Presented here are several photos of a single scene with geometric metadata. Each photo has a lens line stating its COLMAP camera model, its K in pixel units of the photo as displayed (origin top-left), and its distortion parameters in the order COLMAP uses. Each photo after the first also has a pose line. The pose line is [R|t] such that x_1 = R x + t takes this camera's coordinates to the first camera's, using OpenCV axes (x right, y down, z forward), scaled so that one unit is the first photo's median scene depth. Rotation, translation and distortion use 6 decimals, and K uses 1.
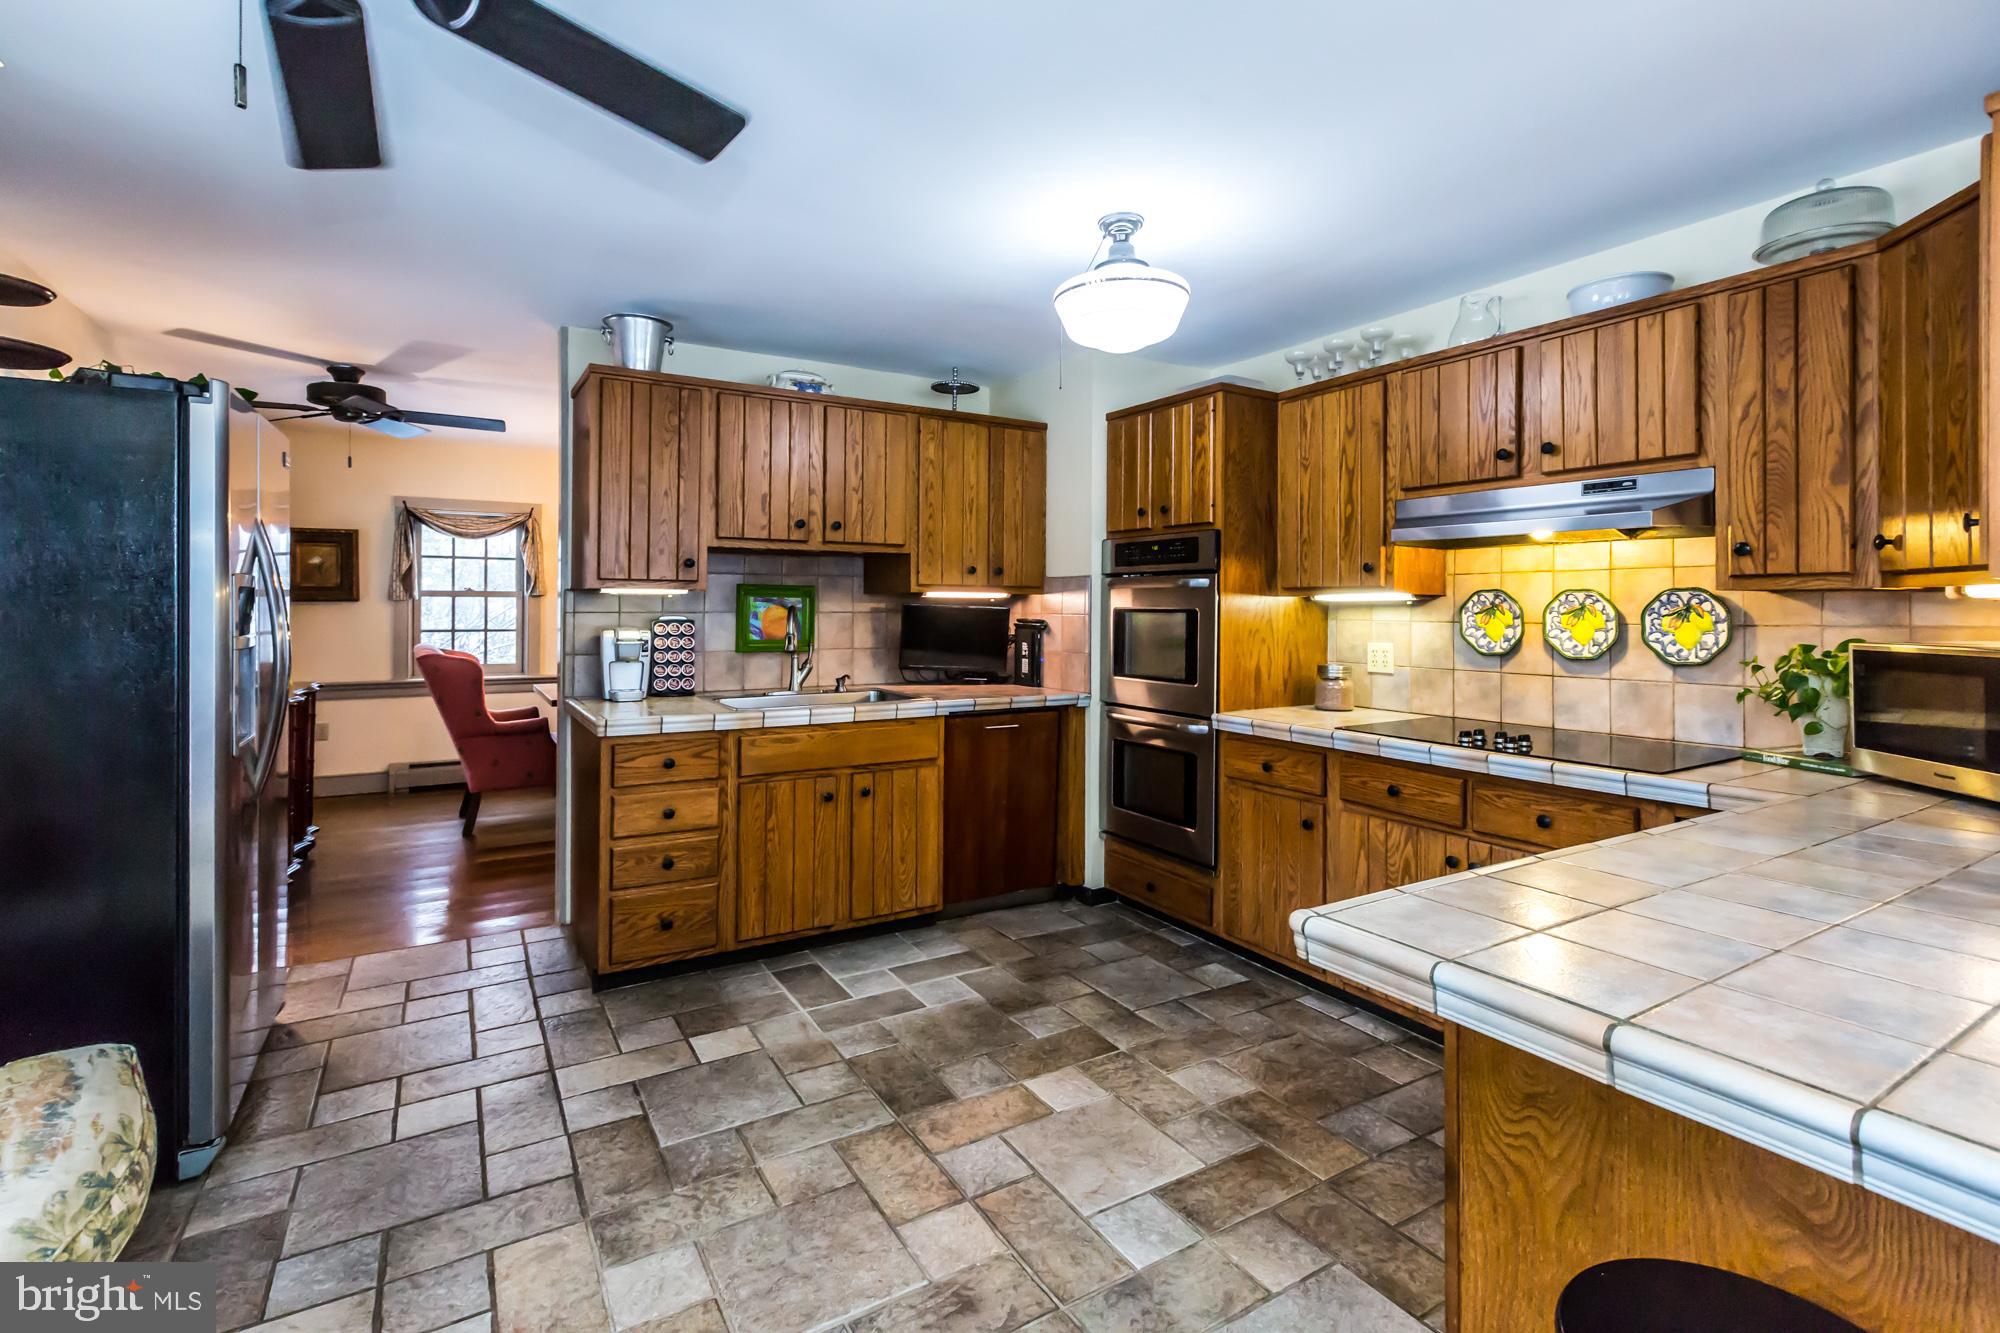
lens RADIAL K [[910.6, 0, 1023.5], [0, 910.6, 595.2], [0, 0, 1]] dist [0.000208, 0.000112]
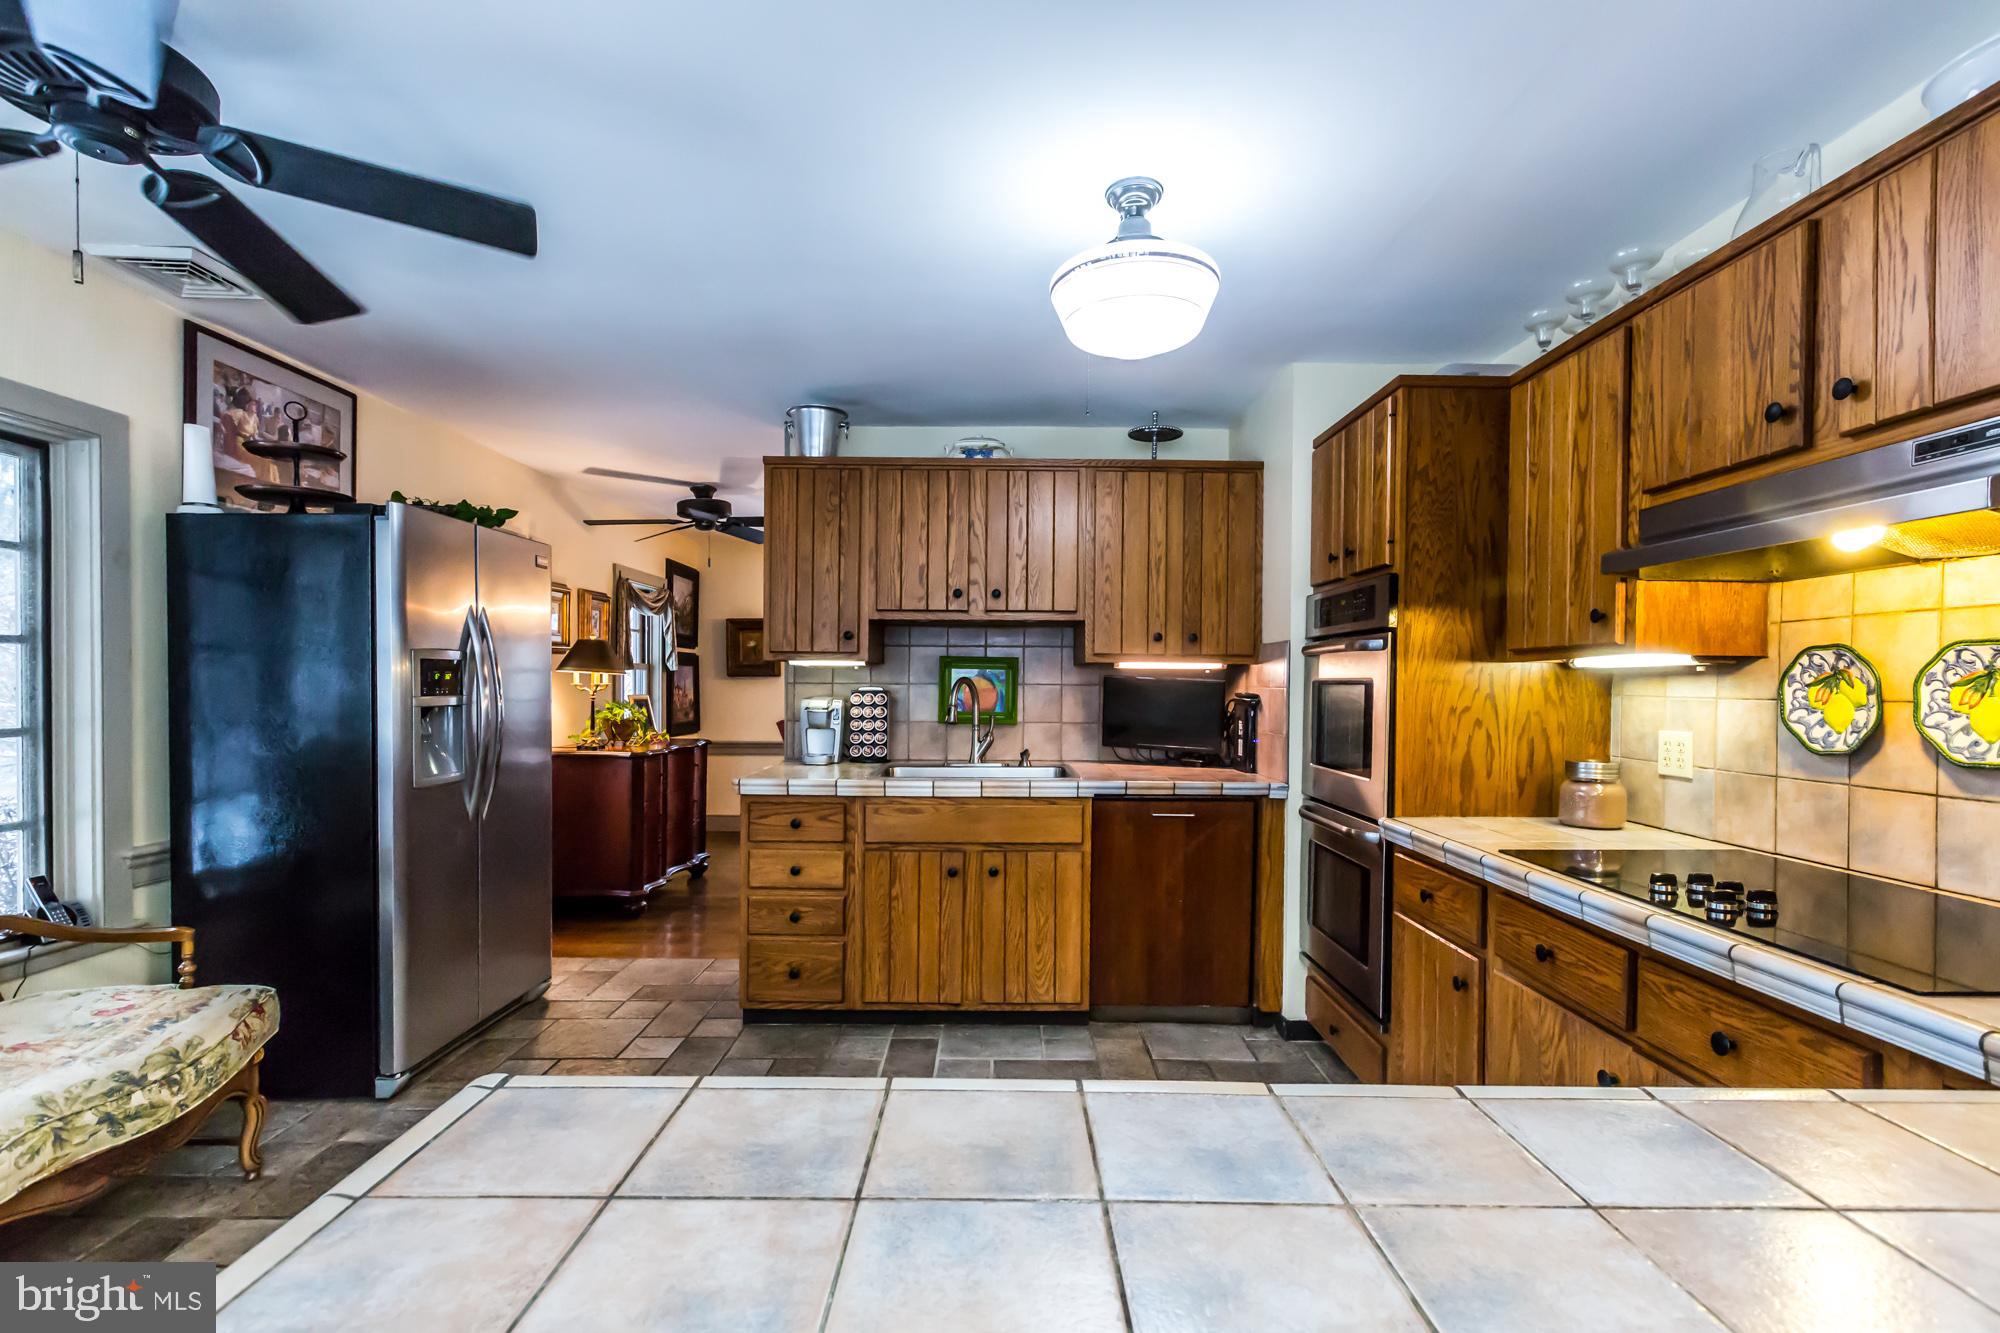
lens RADIAL K [[910.6, 0, 1005.3], [0, 910.6, 687.4], [0, 0, 1]] dist [0.000208, 0.000112]
pose [[0.857035, 0.004192, -0.515242, 0.324645], [0.003233, 0.999903, 0.013514, 0.010628], [0.515249, -0.013247, 0.856938, 0.190617]]
